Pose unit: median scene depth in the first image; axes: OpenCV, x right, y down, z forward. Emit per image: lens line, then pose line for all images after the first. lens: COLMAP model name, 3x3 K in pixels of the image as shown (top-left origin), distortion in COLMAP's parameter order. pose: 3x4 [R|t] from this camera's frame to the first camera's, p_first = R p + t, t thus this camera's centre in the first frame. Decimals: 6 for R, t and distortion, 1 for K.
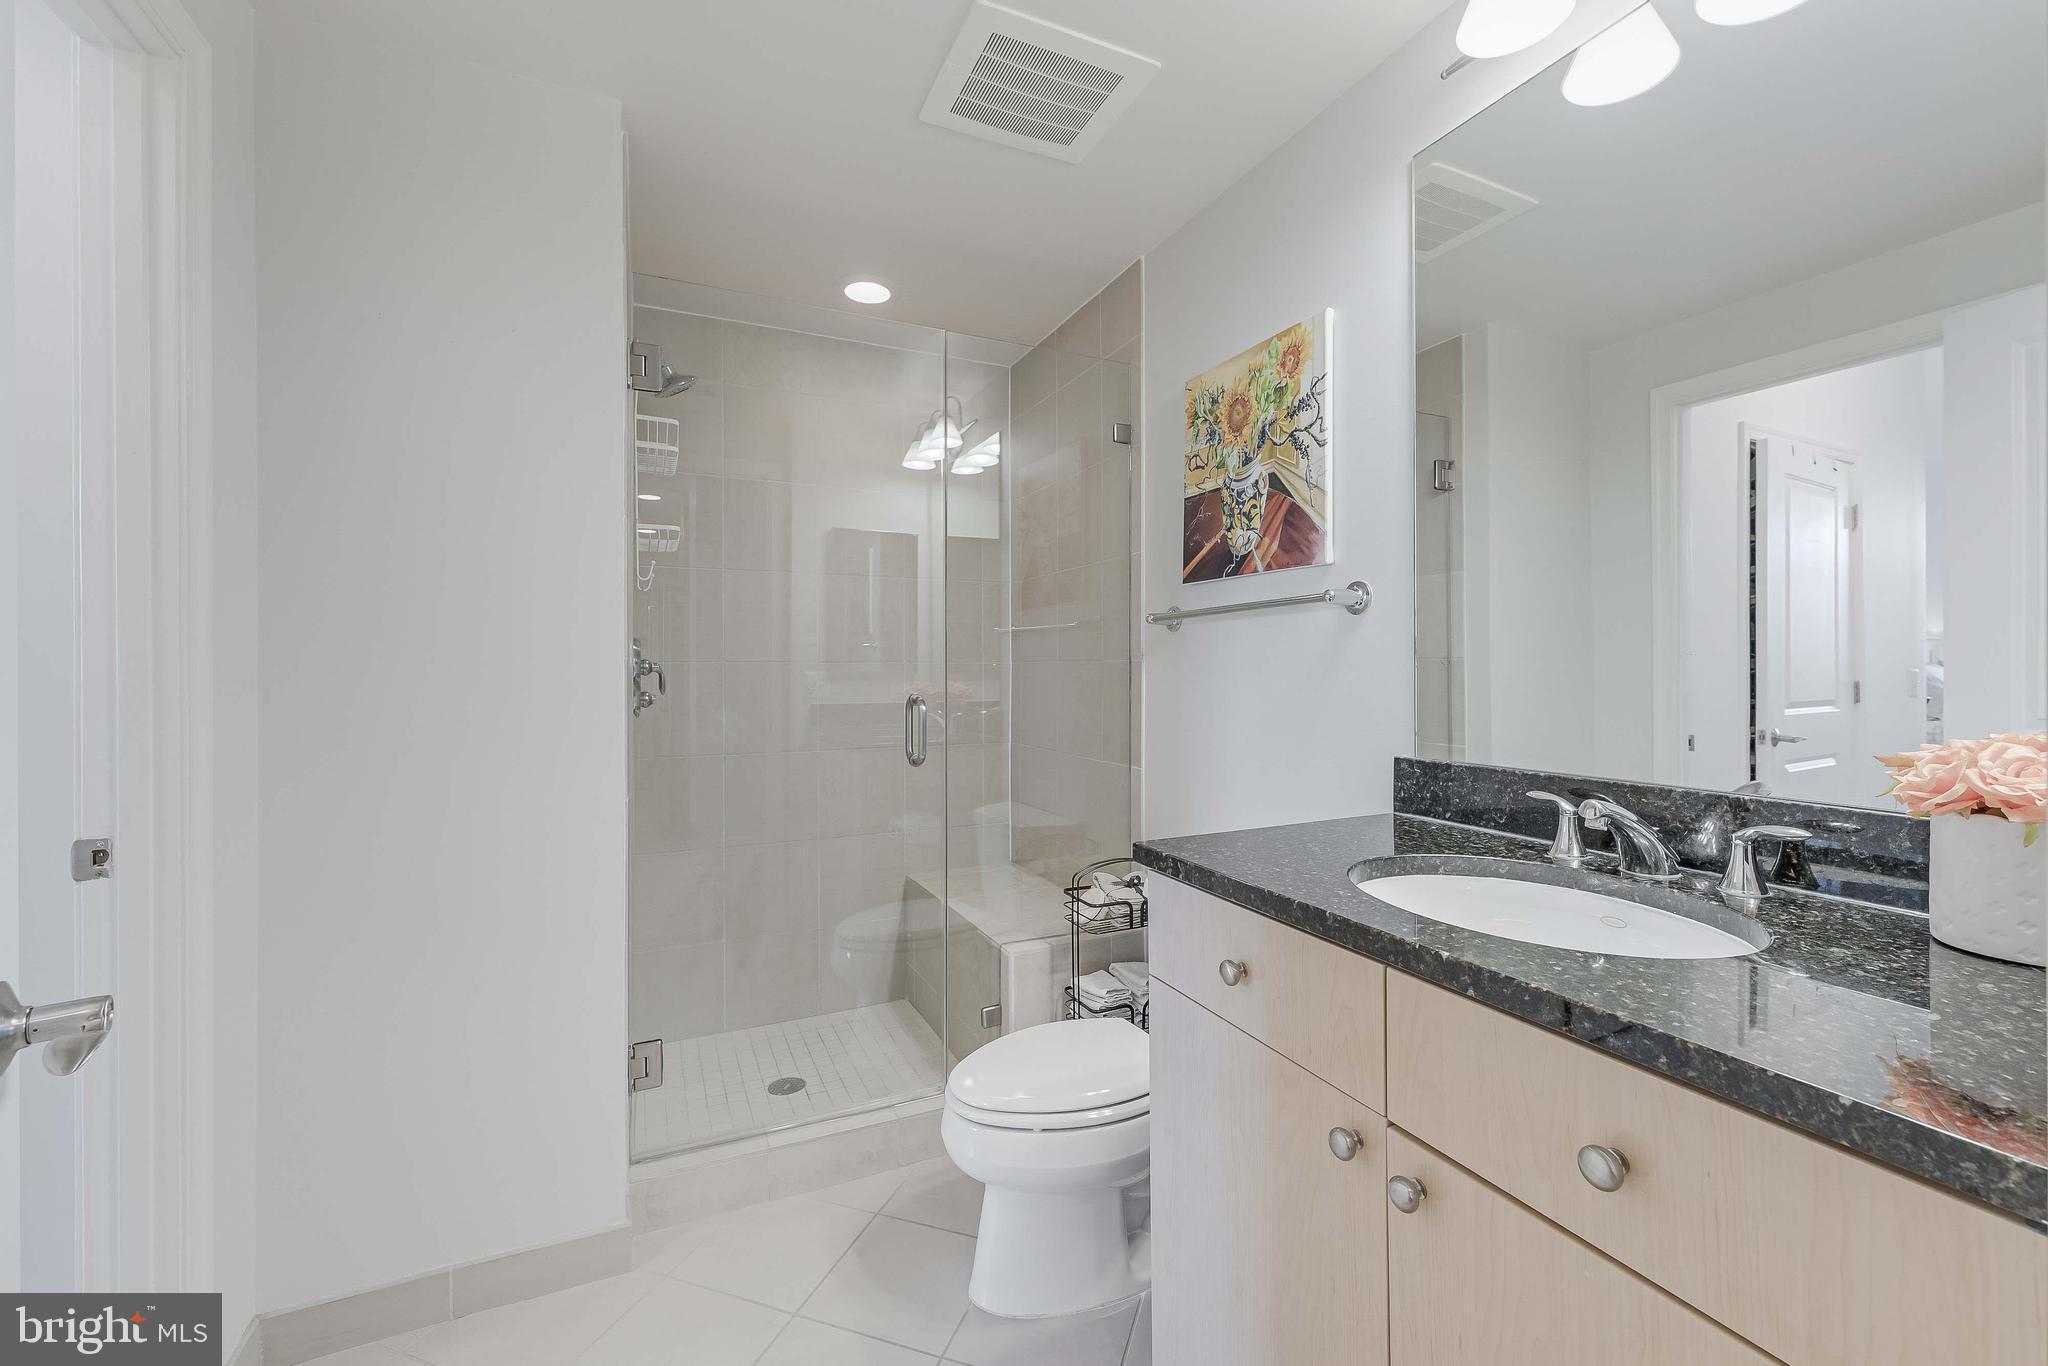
lens RADIAL K [[839.7, 0, 1081.3], [0, 839.7, 674.9], [0, 0, 1]] dist [0.003276, -0.000031]
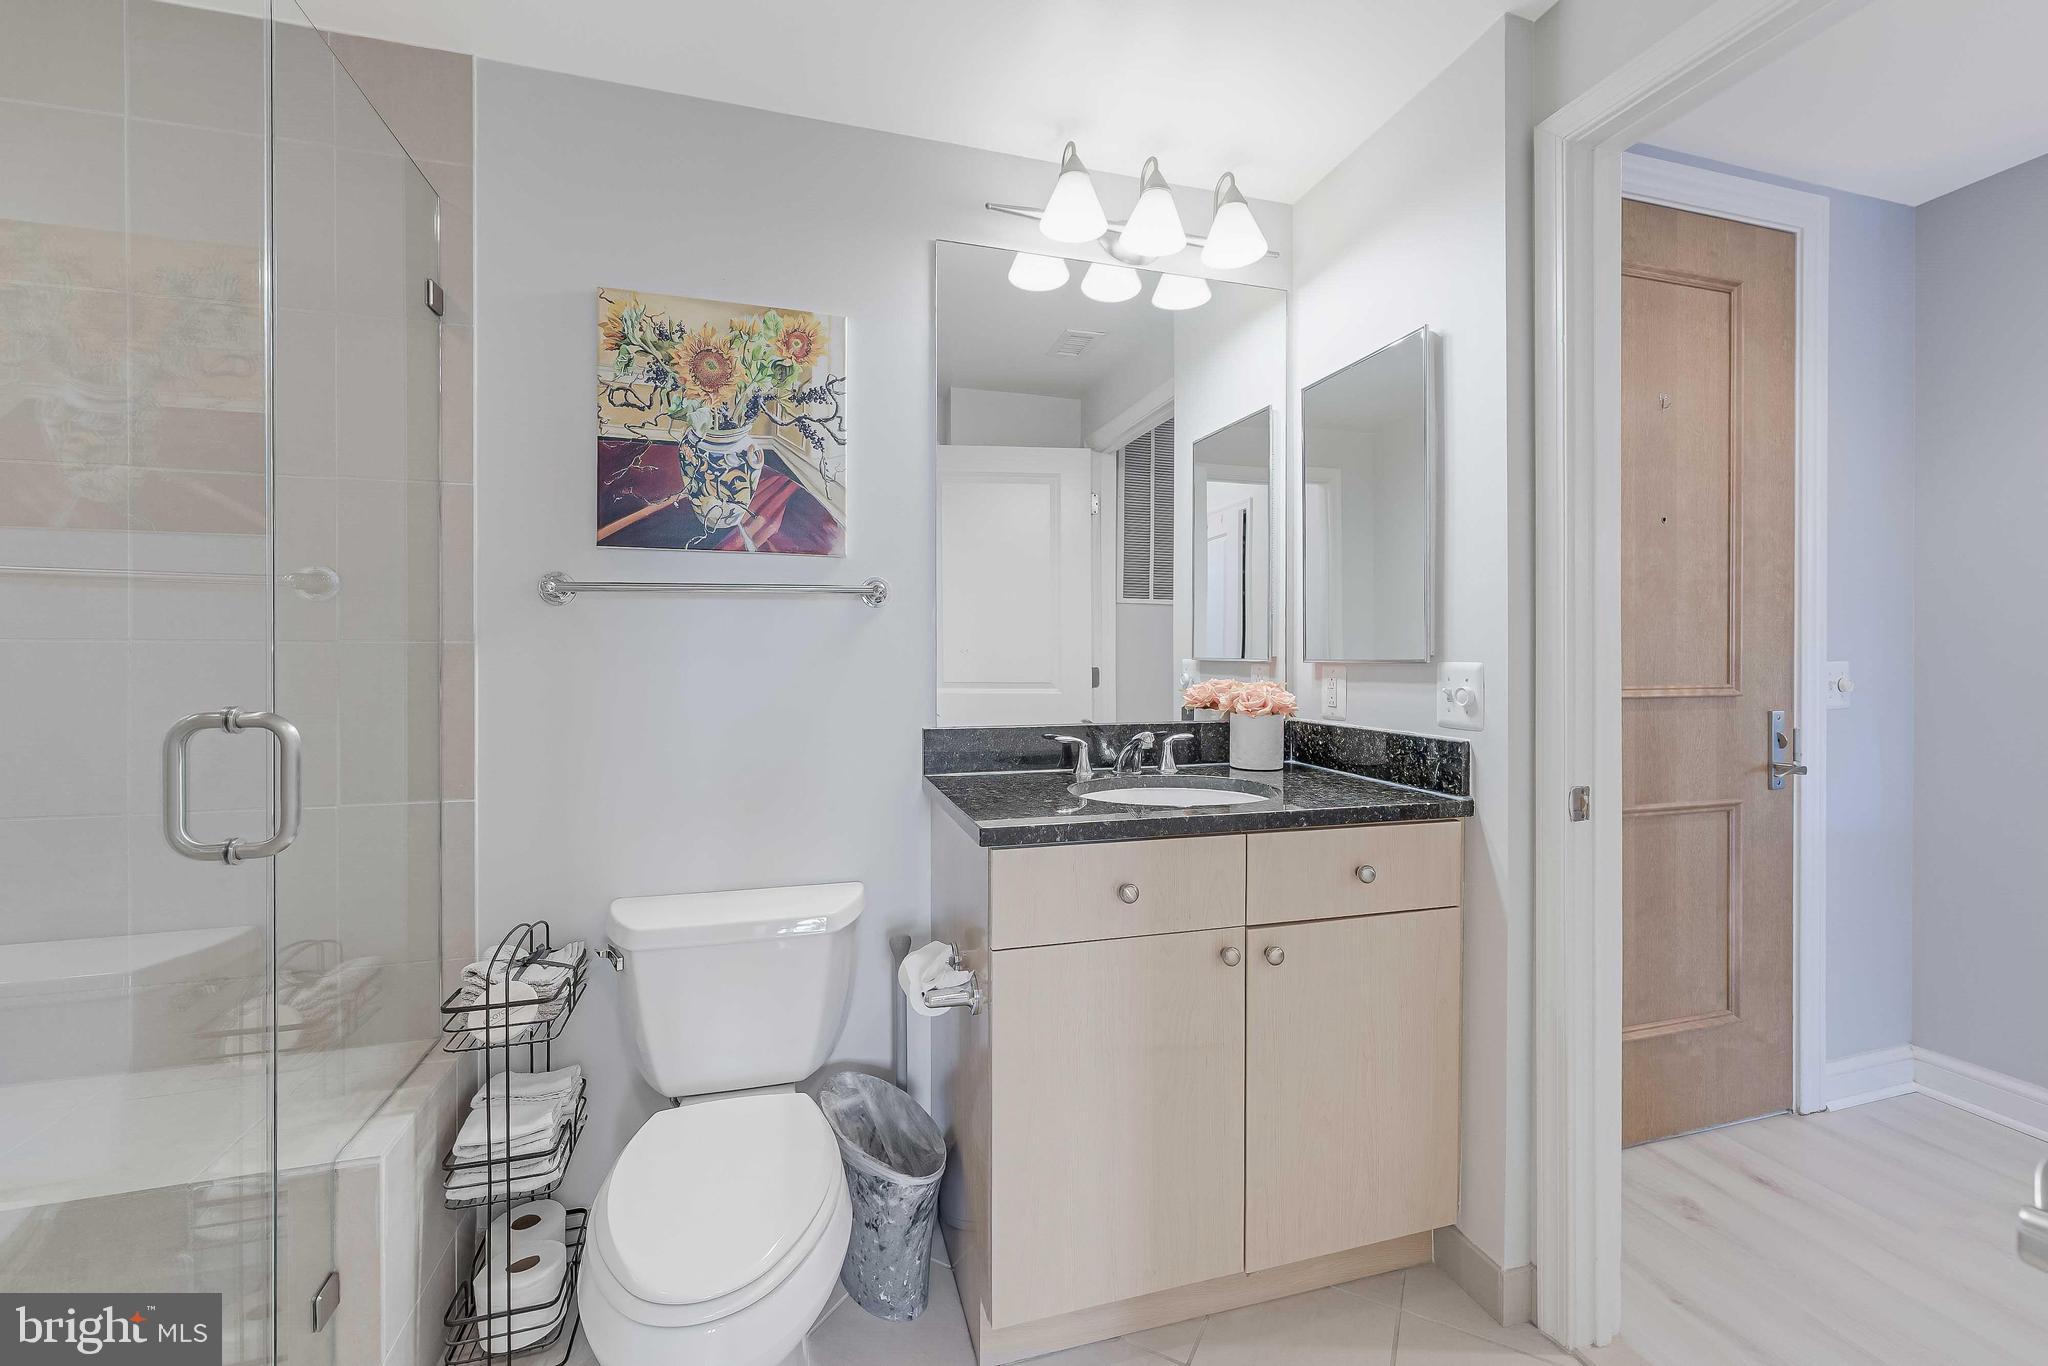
lens RADIAL K [[839.7, 0, 1007.9], [0, 839.7, 665.8], [0, 0, 1]] dist [0.003276, -0.000031]
pose [[0.180722, -0.010171, 0.983482, -0.644658], [0.006526, 0.999937, 0.009142, -0.002847], [-0.983513, 0.004766, 0.180777, 0.546851]]
